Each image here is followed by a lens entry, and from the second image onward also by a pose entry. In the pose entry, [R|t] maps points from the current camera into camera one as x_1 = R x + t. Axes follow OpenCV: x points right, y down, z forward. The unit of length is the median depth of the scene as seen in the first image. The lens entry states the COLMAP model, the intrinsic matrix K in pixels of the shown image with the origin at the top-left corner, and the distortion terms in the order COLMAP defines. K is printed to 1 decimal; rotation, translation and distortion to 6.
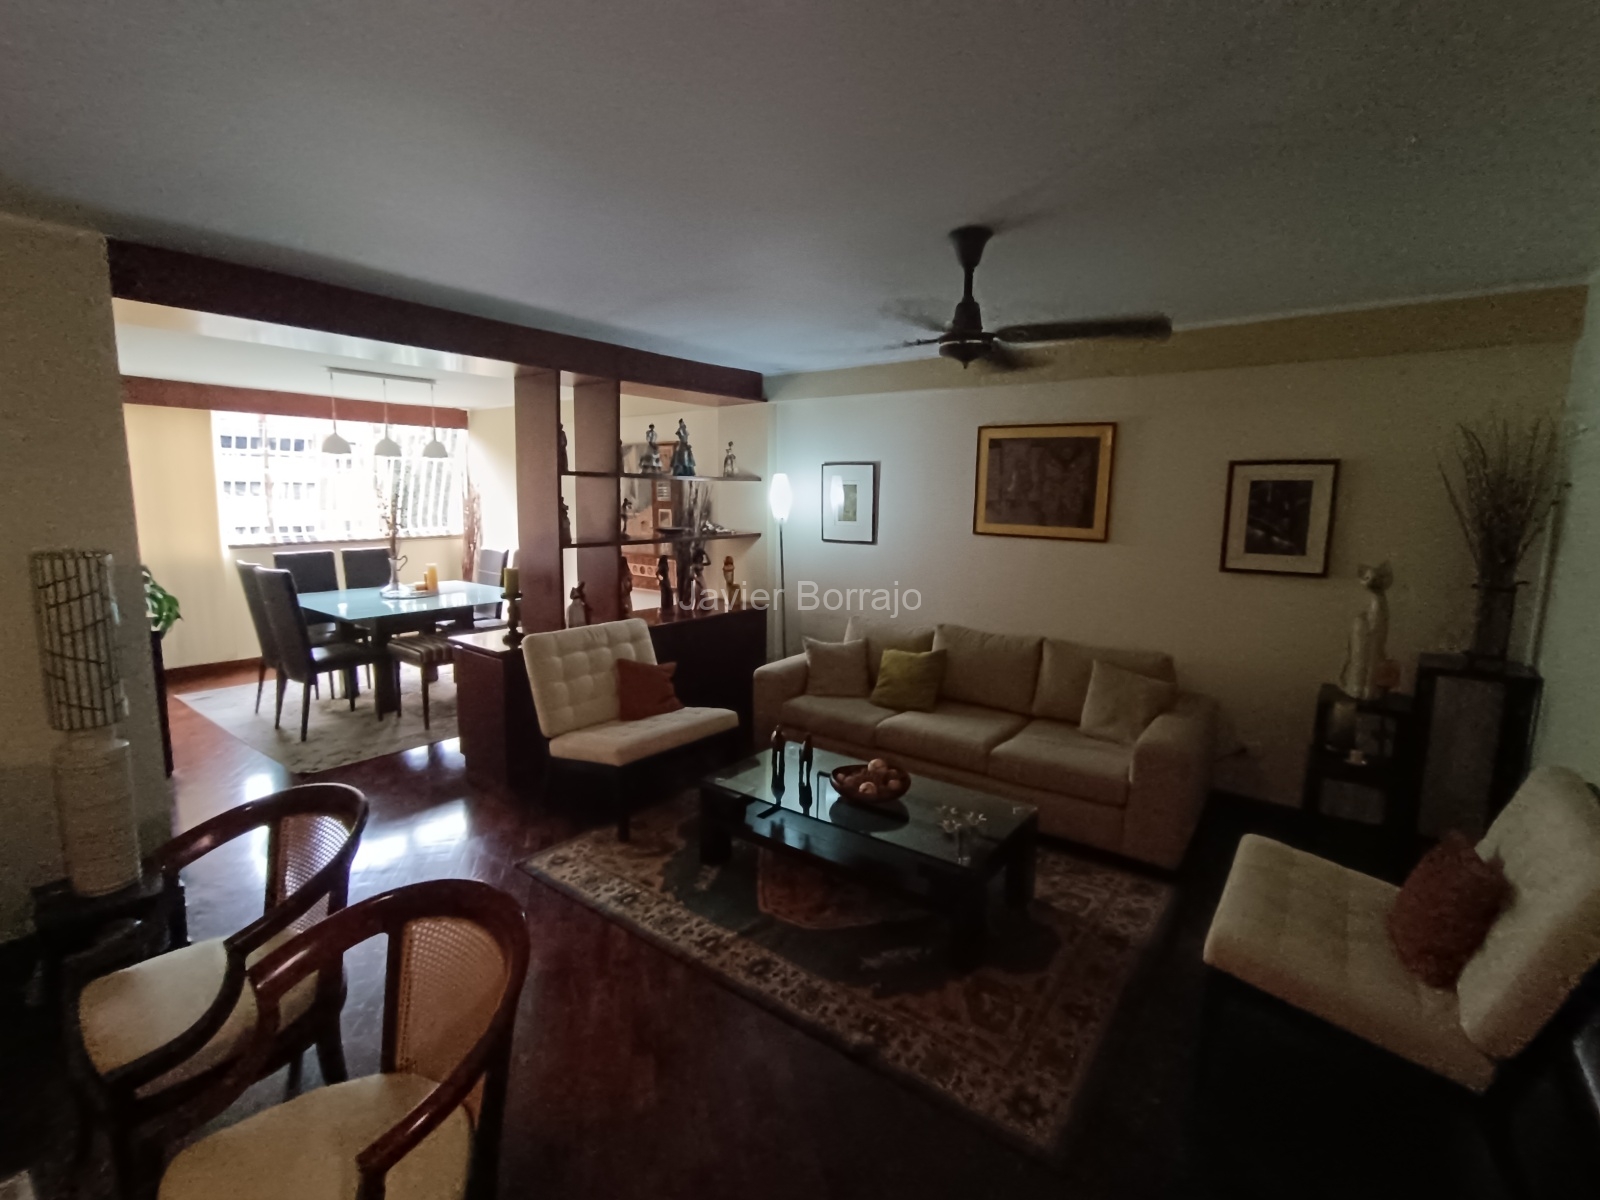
lens RADIAL K [[727.0, 0, 791.7], [0, 727.0, 597.6], [0, 0, 1]] dist [-0.035960, 0.018975]
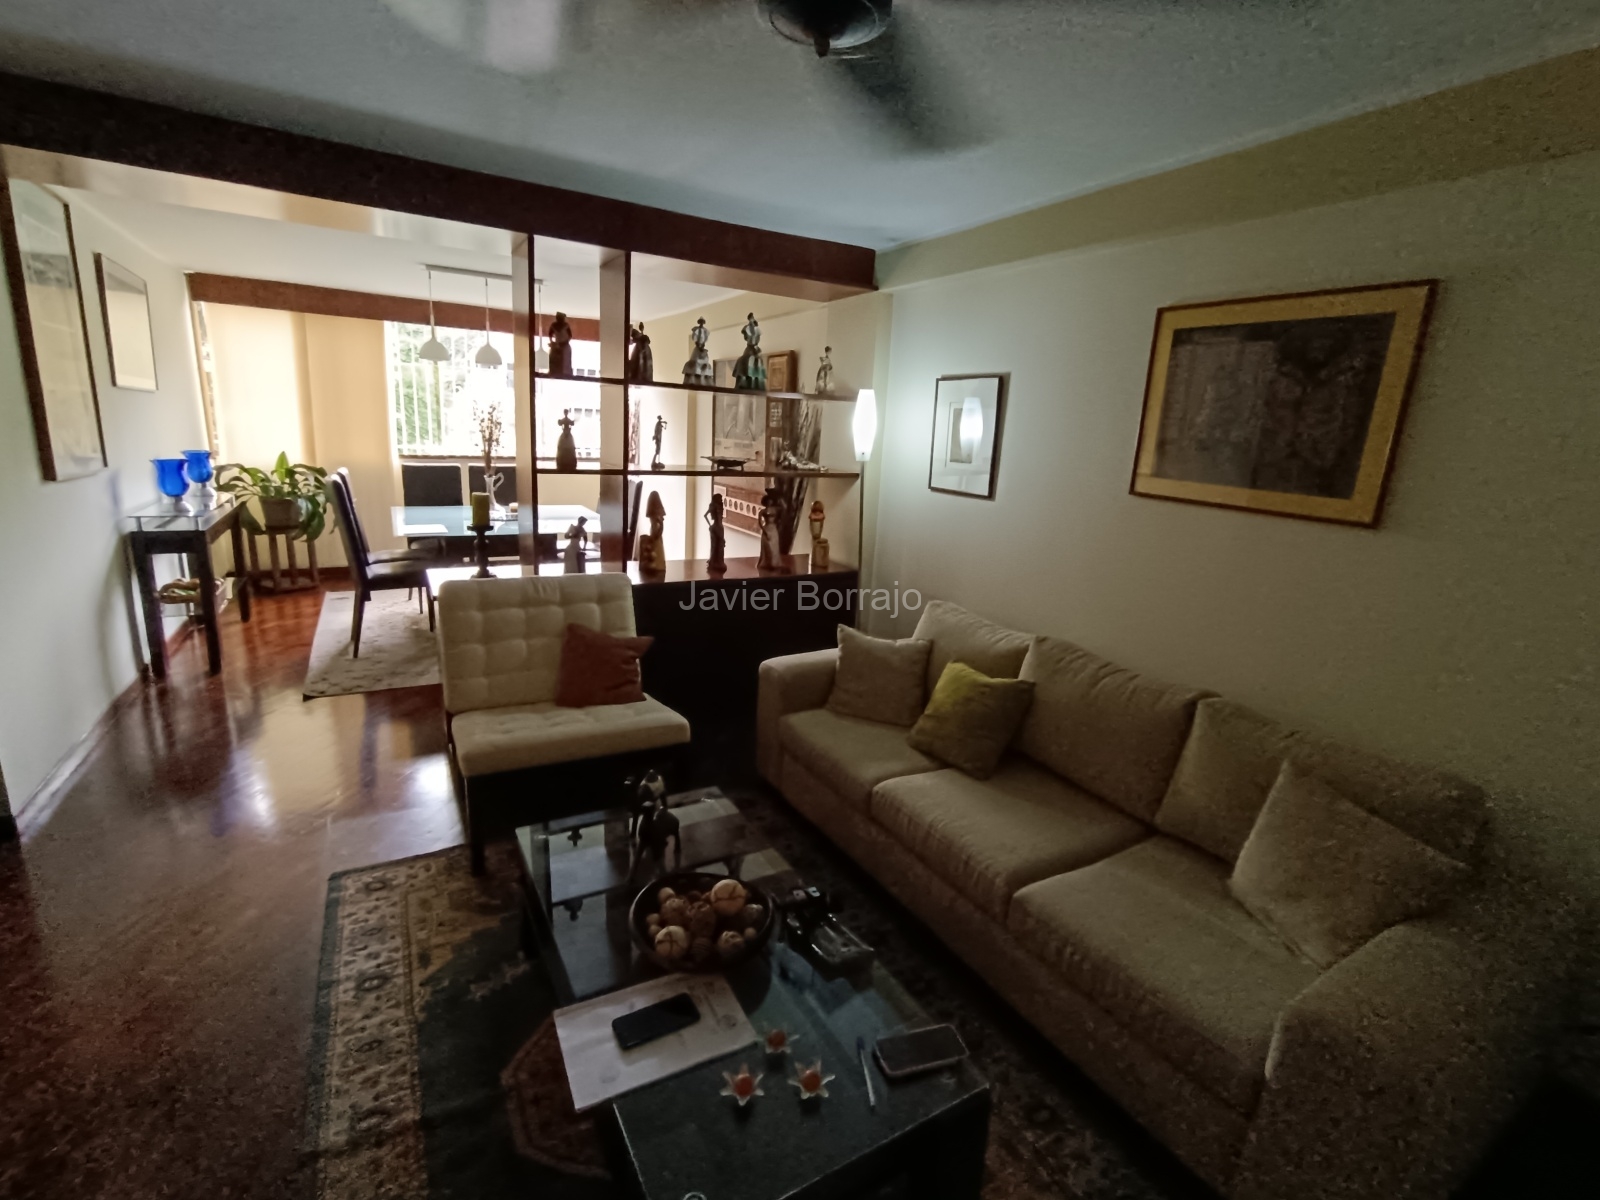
lens RADIAL K [[727.0, 0, 791.7], [0, 727.0, 597.6], [0, 0, 1]] dist [-0.035960, 0.018975]
pose [[0.922767, 0.126015, -0.364172, 0.231941], [-0.097821, 0.990665, 0.094937, -0.034277], [0.372737, -0.051981, 0.926480, 0.358053]]
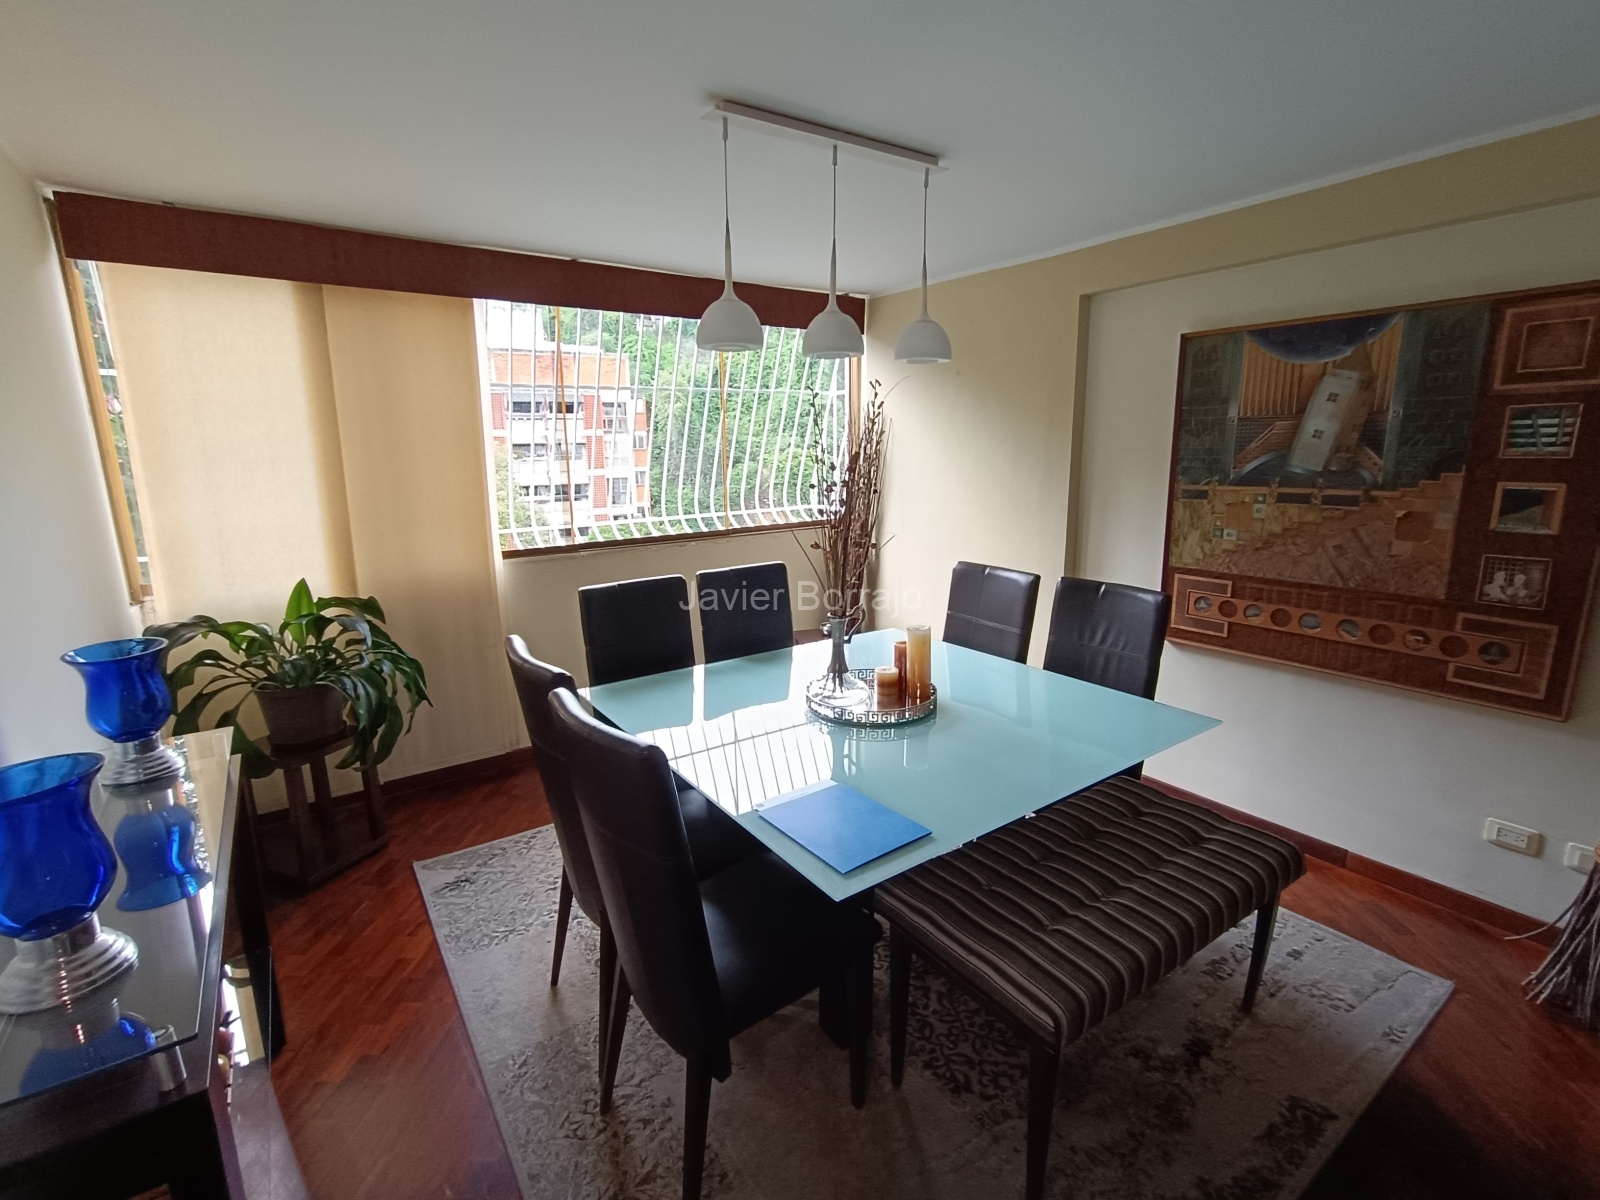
lens RADIAL K [[727.0, 0, 791.7], [0, 727.0, 597.6], [0, 0, 1]] dist [-0.035960, 0.018975]
pose [[0.950930, 0.037830, -0.307083, -0.623619], [-0.015603, 0.997098, 0.074517, -0.129389], [0.309011, -0.066069, 0.948761, 0.827565]]
